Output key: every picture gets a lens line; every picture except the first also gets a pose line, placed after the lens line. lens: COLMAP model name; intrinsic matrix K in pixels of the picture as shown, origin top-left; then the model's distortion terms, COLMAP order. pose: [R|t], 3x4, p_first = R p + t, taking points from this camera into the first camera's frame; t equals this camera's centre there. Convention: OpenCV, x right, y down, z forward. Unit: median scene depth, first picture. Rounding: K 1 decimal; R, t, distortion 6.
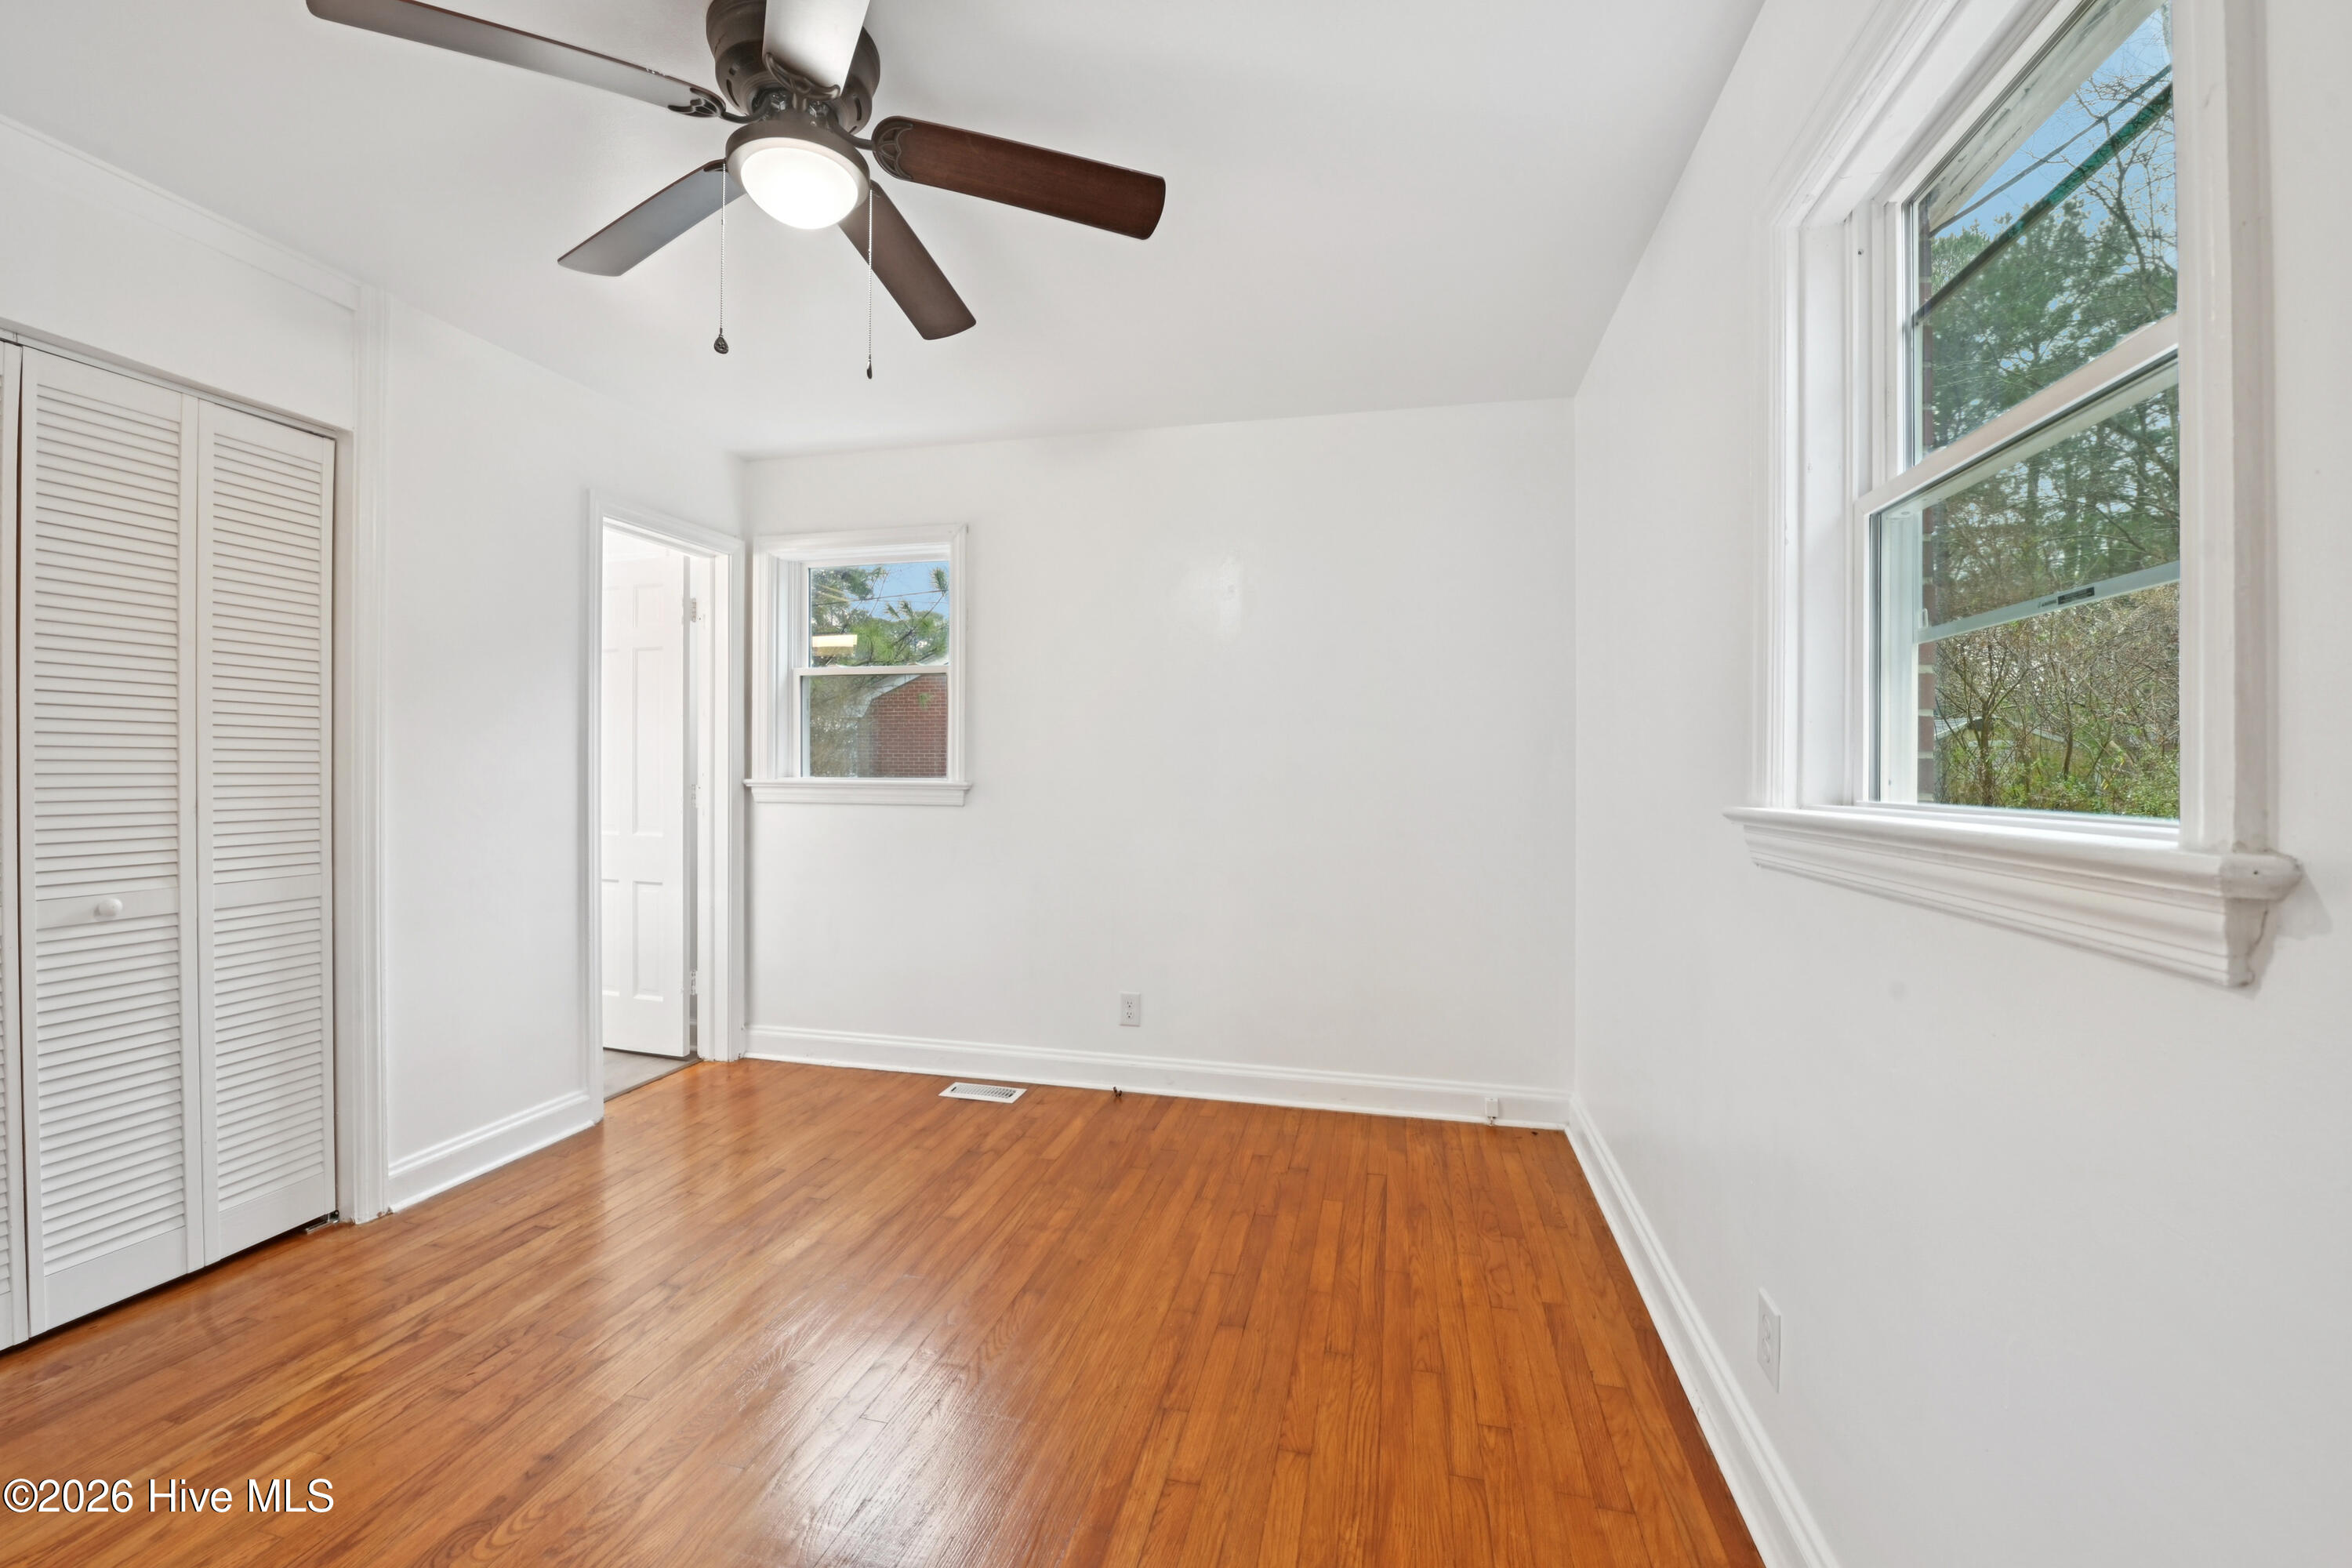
lens RADIAL K [[940.9, 0, 1181.7], [0, 940.9, 786.2], [0, 0, 1]] dist [-0.023029, -0.000231]
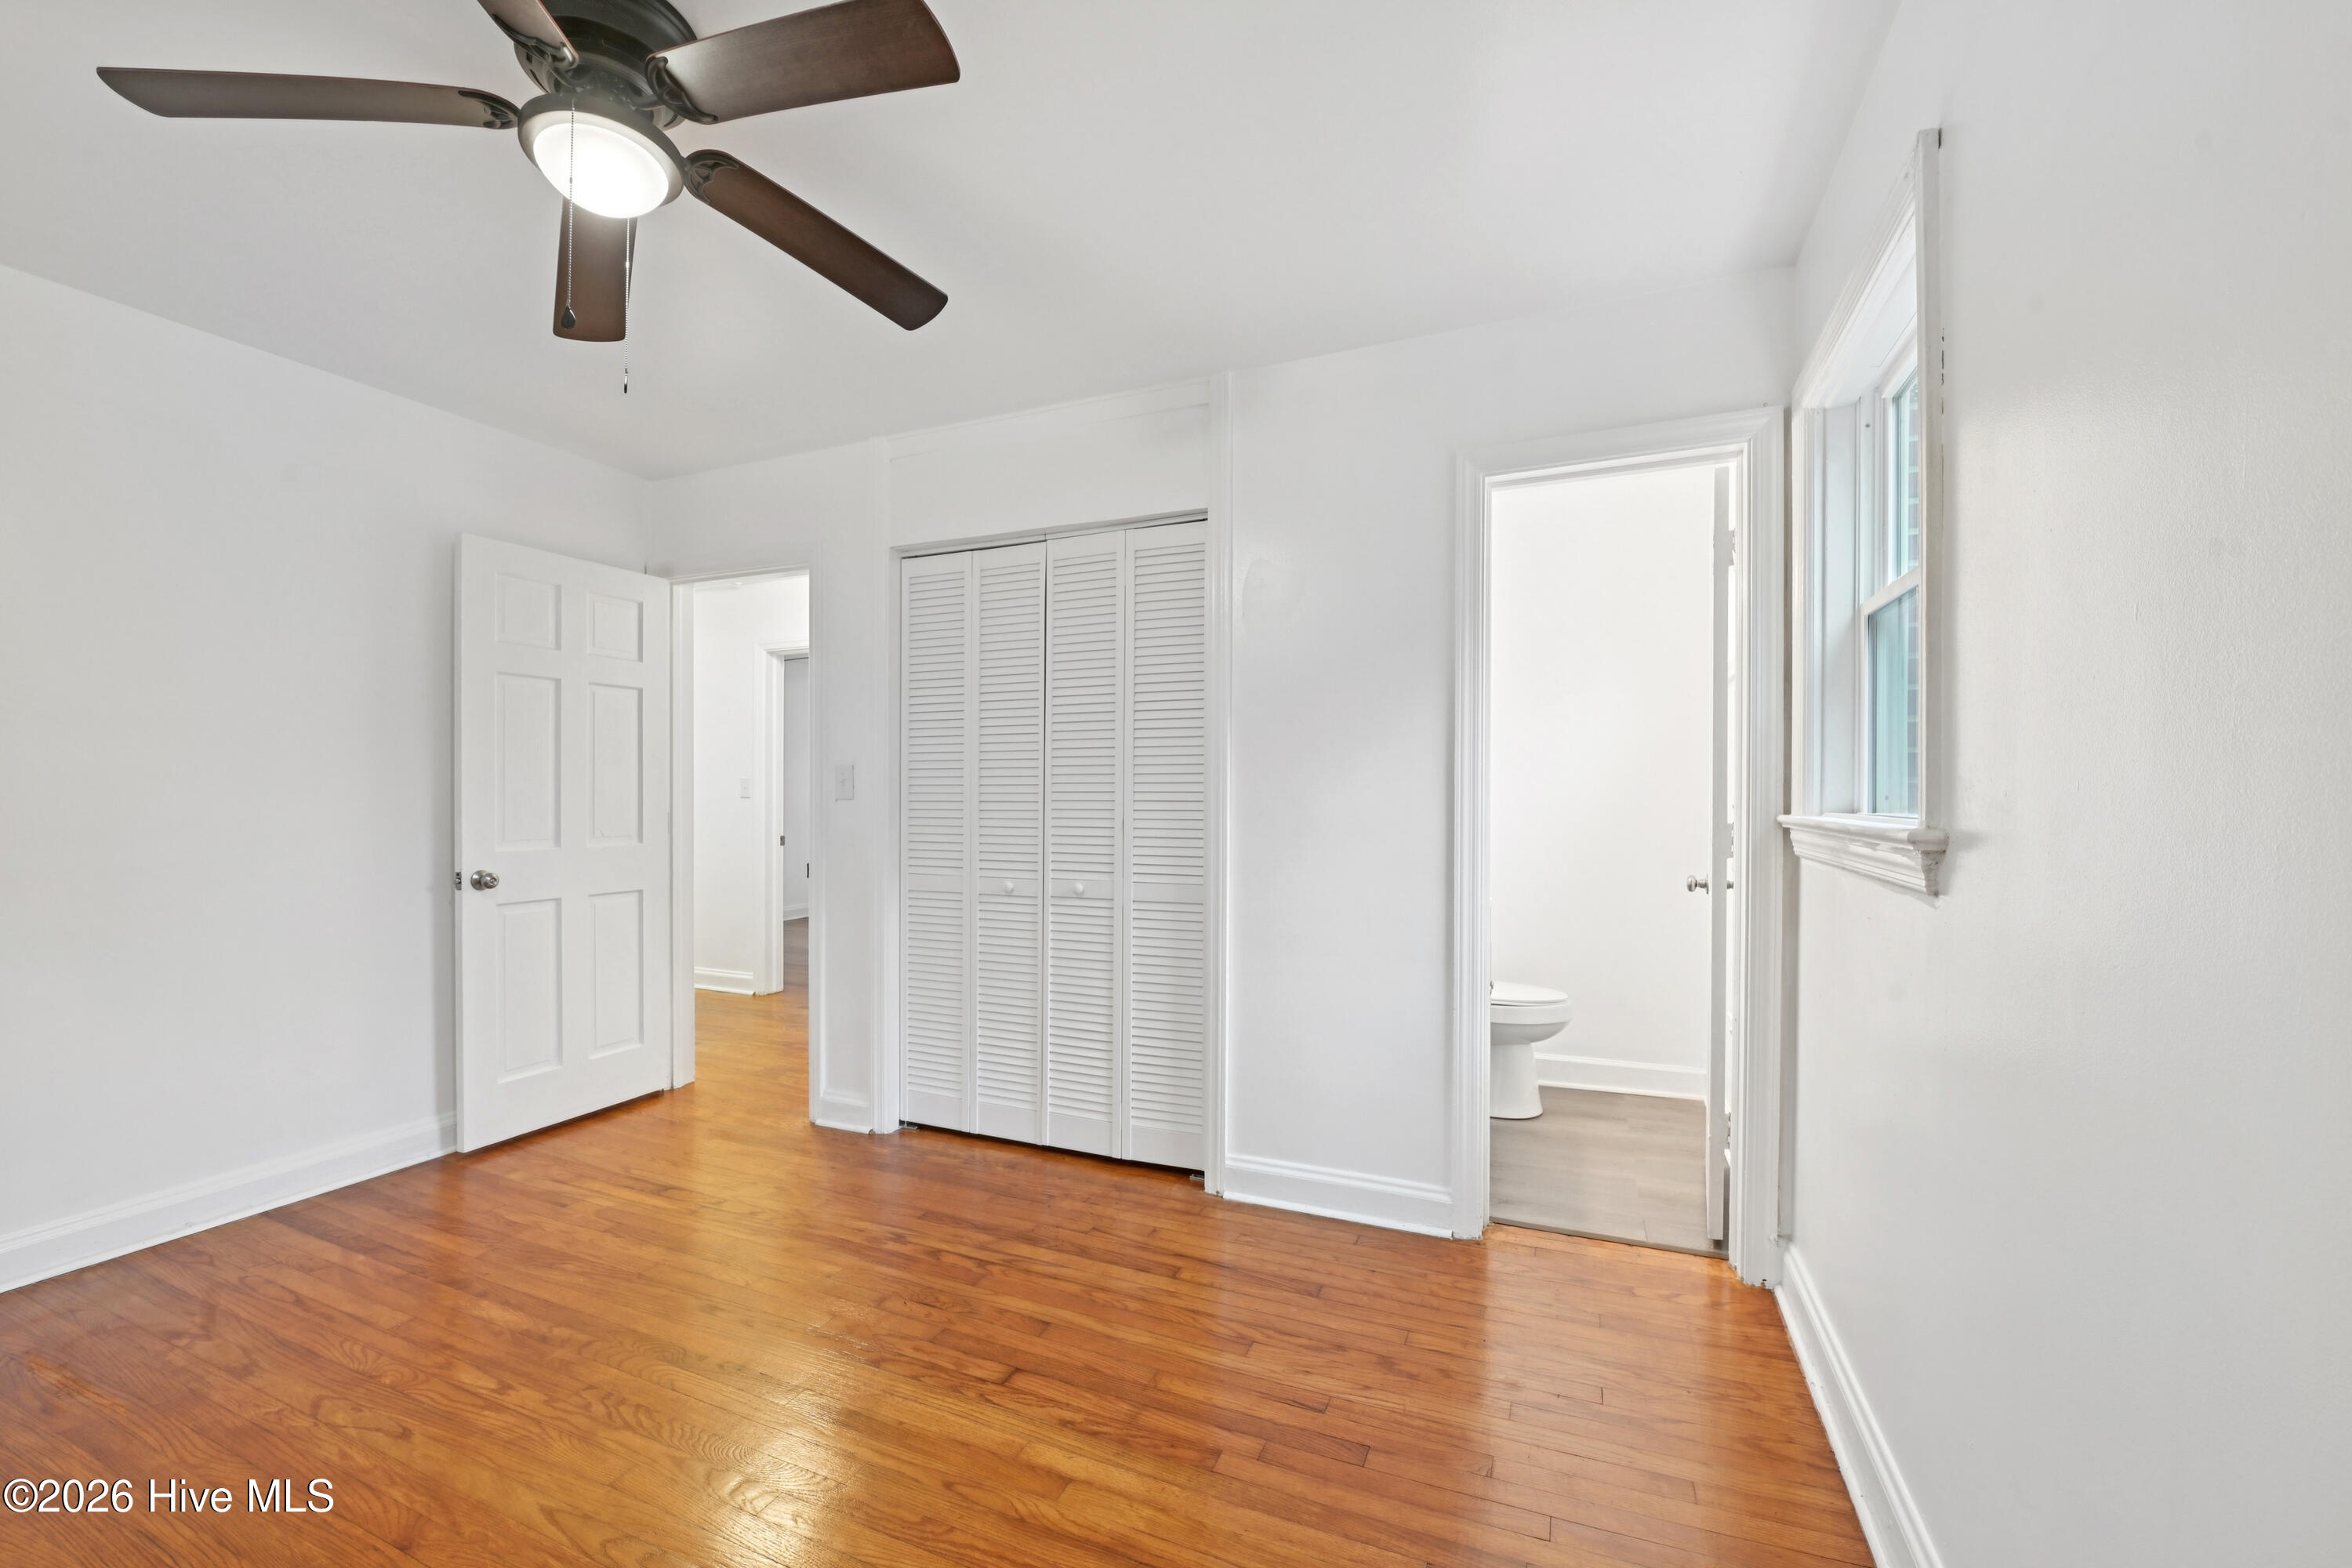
lens RADIAL K [[940.9, 0, 1181.7], [0, 940.9, 786.2], [0, 0, 1]] dist [-0.023029, -0.000231]
pose [[-0.174565, -0.011657, -0.984577, 0.279775], [-0.019080, 0.999782, -0.008454, -0.022012], [0.984461, 0.017310, -0.174750, 1.194020]]
